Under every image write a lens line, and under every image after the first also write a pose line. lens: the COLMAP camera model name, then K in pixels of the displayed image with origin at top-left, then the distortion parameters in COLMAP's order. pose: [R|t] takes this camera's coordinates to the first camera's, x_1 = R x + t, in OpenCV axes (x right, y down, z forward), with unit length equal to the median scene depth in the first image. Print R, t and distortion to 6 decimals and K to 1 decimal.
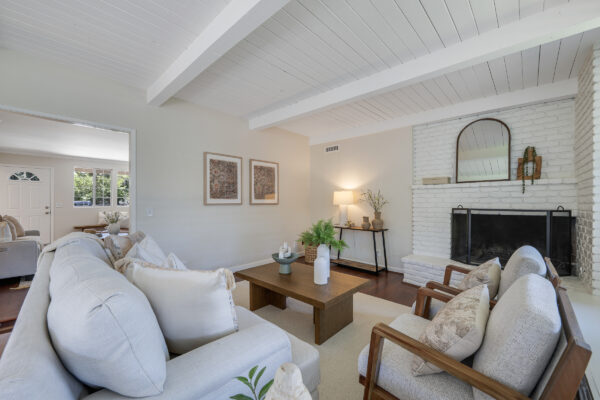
lens RADIAL K [[243.4, 0, 302.4], [0, 243.4, 201.4], [0, 0, 1]] dist [-0.000613, 0.000165]
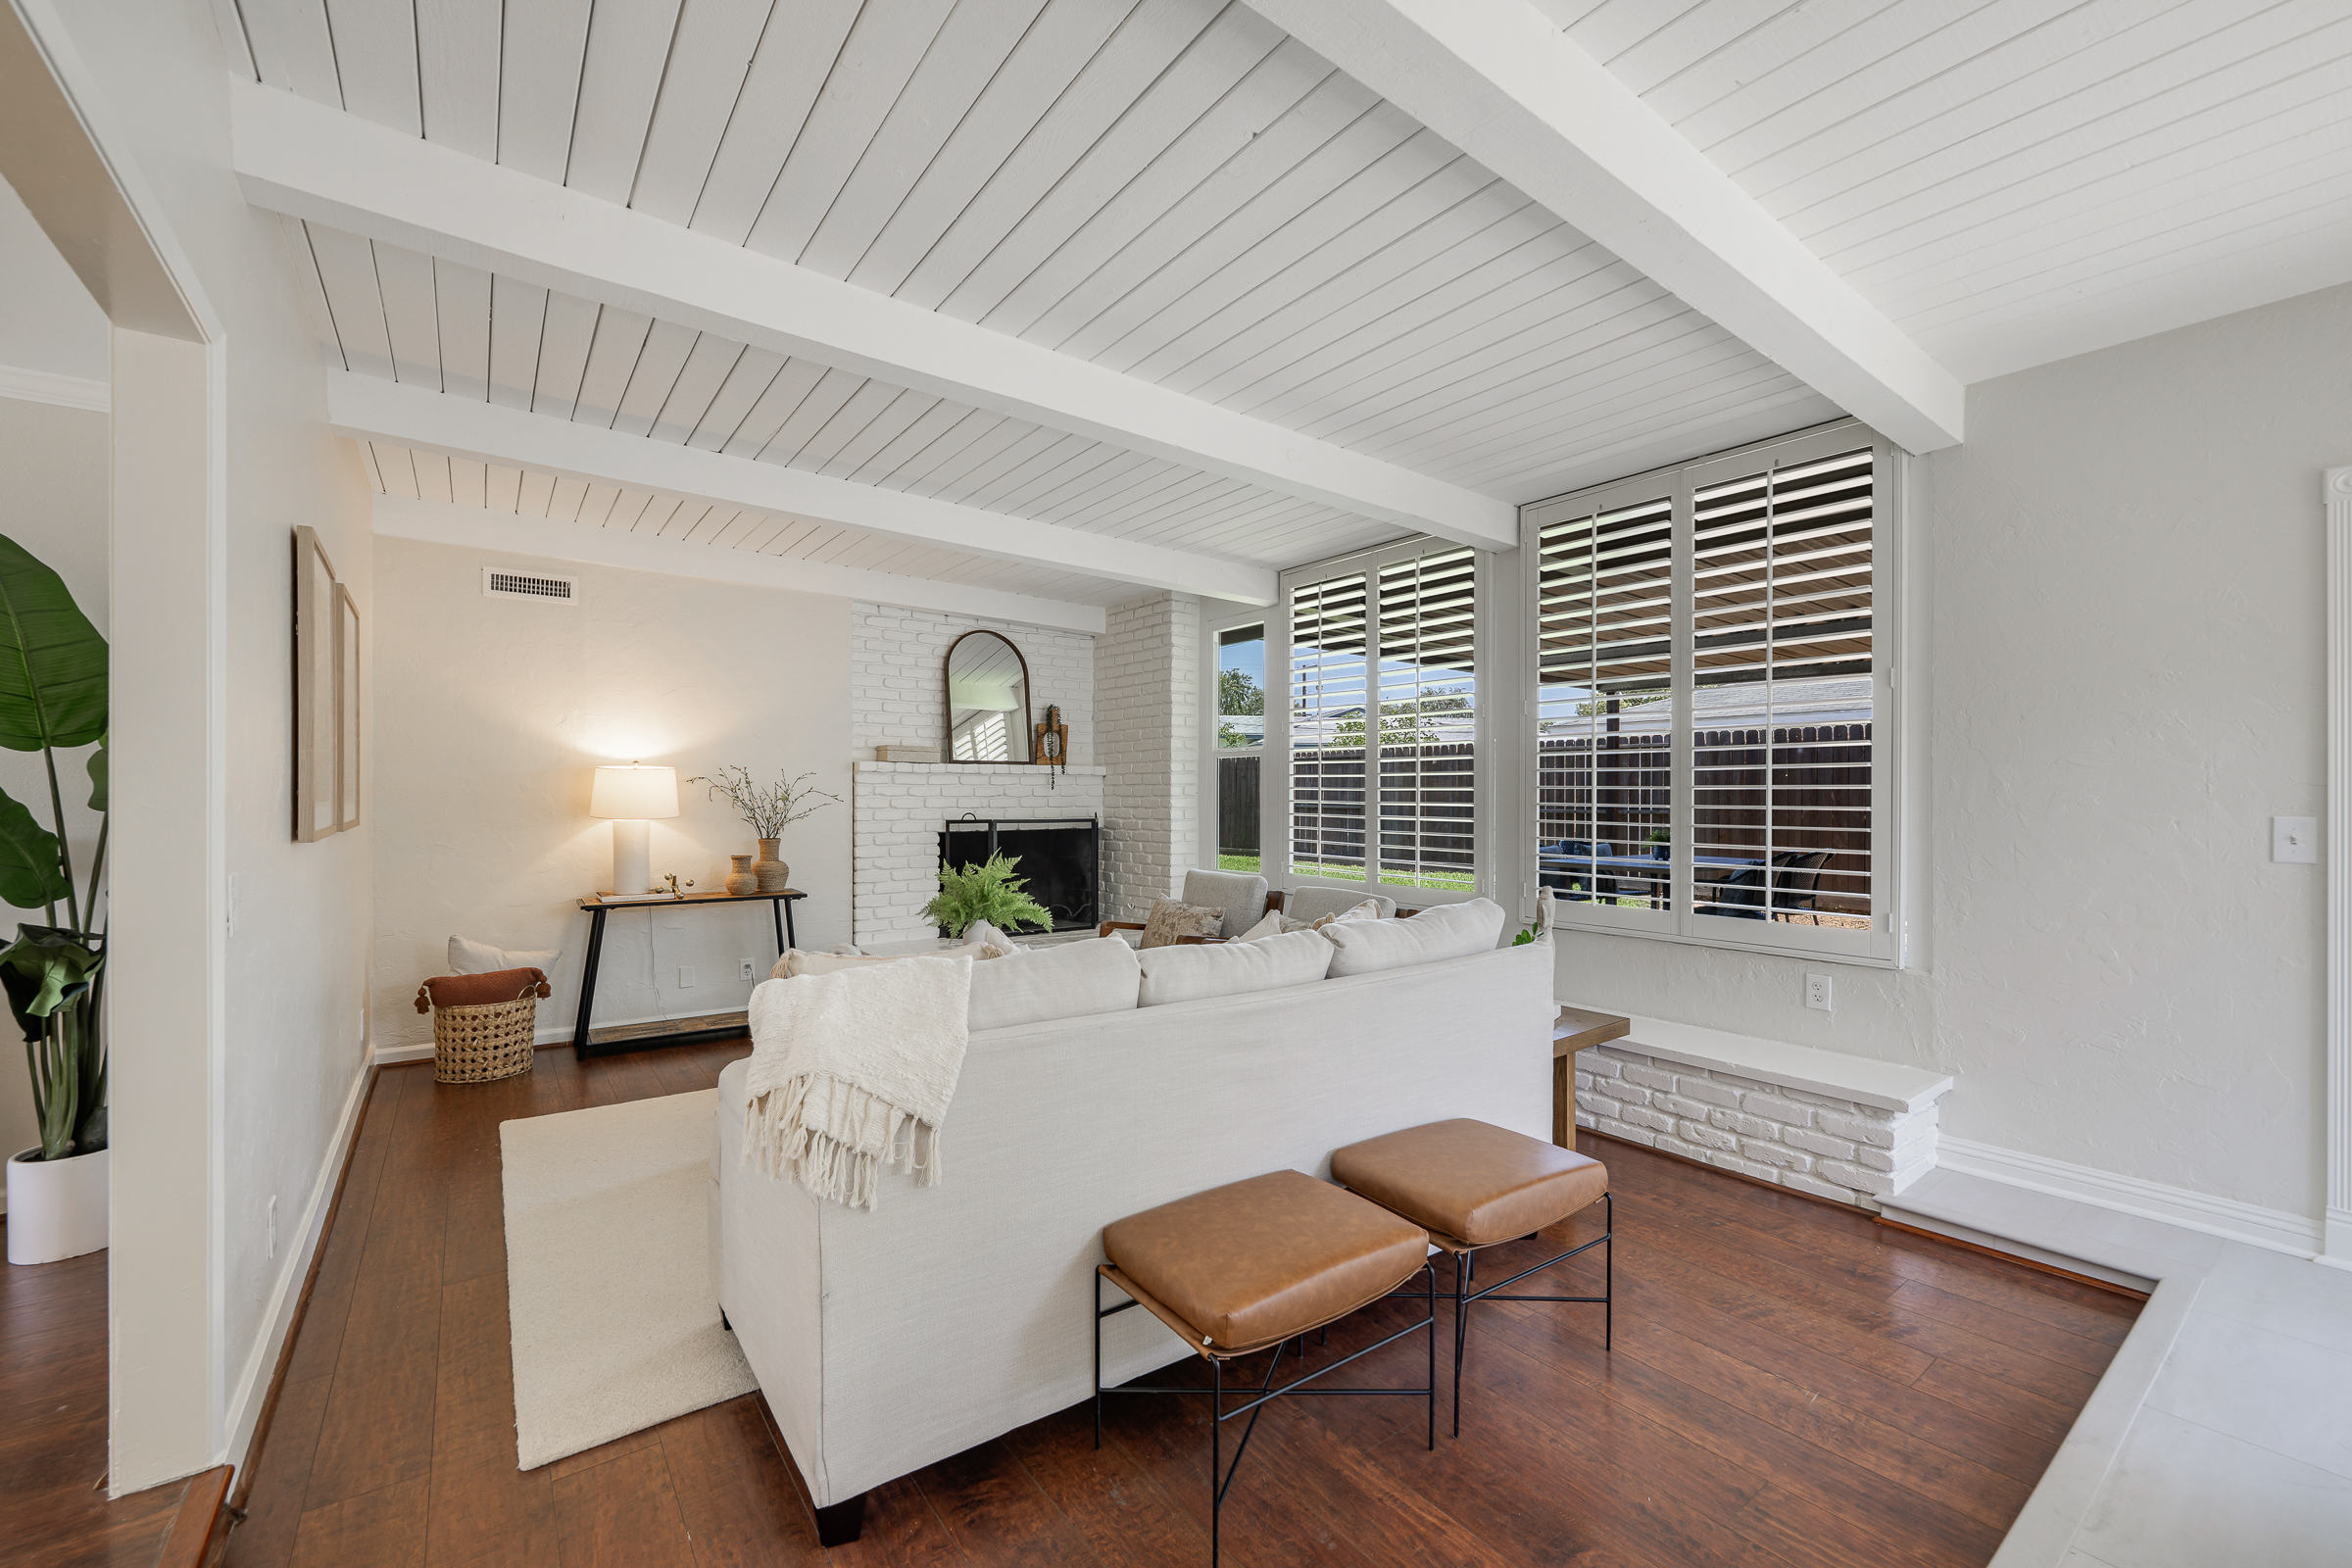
lens RADIAL K [[954.3, 0, 1164.1], [0, 954.3, 794.6], [0, 0, 1]] dist [-0.000613, 0.000165]
pose [[0.180694, -0.000651, 0.983539, -0.977046], [-0.003851, 0.999992, 0.001370, -0.021618], [-0.983532, -0.004035, 0.180690, 0.301619]]
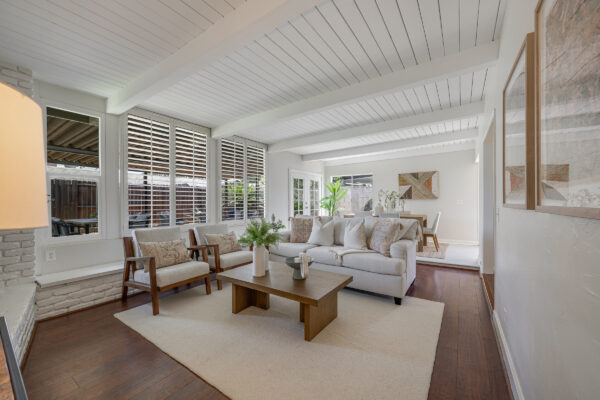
lens RADIAL K [[237.7, 0, 303.2], [0, 237.7, 200.9], [0, 0, 1]] dist [0.000622, 0.000005]
pose [[-0.985669, 0.006597, -0.168564, 0.057354], [0.007489, 0.999961, -0.004654, 0.003521], [0.168527, -0.005849, -0.985680, 1.430346]]
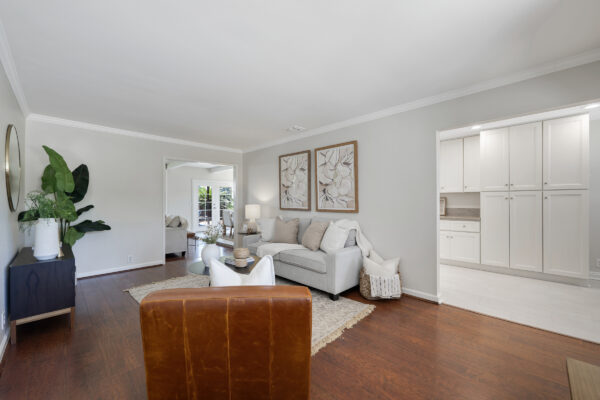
lens RADIAL K [[243.4, 0, 298.6], [0, 243.4, 198.7], [0, 0, 1]] dist [-0.000613, 0.000165]
pose [[-0.999552, 0.003944, 0.029685, -1.371055], [0.003501, 0.999882, -0.014972, -0.008468], [-0.029740, -0.014862, -0.999447, 2.151282]]
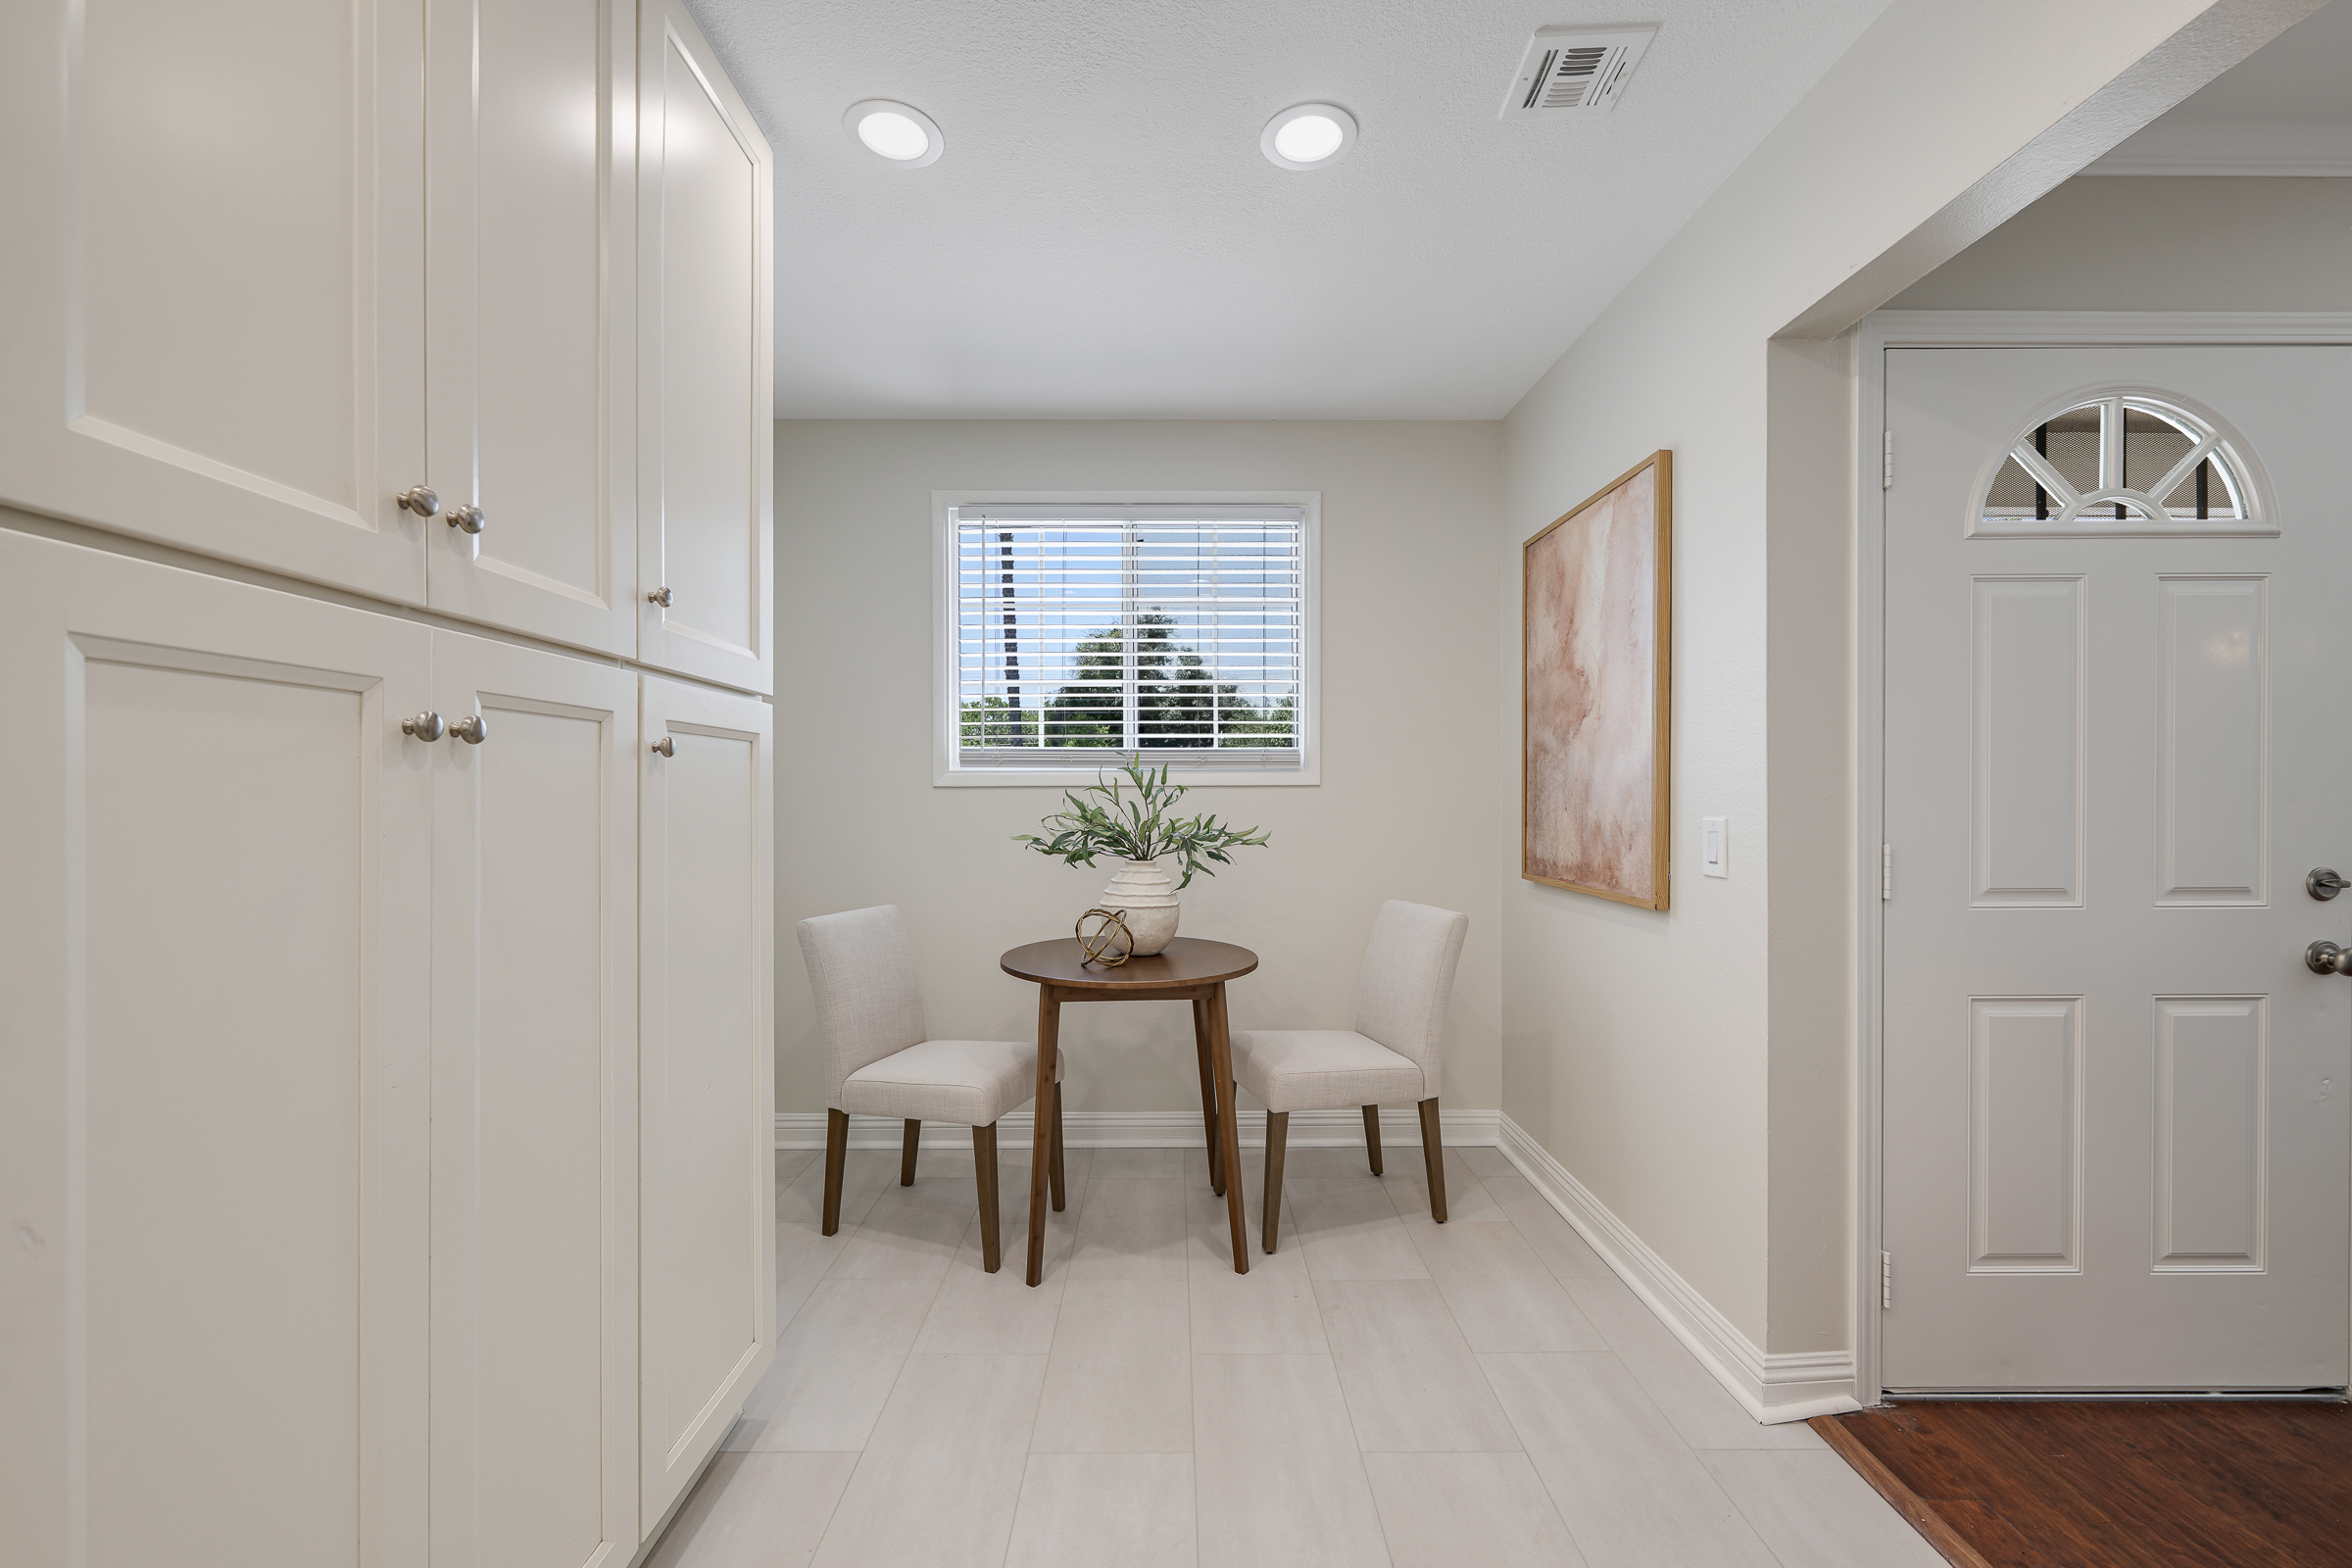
lens RADIAL K [[954.3, 0, 1175.0], [0, 954.3, 788.1], [0, 0, 1]] dist [-0.000613, 0.000165]
pose [[0.697610, -0.002865, -0.716472, -1.928111], [0.004120, 0.999992, 0.000013, -0.008420], [0.716466, -0.002961, 0.697616, 0.999509]]
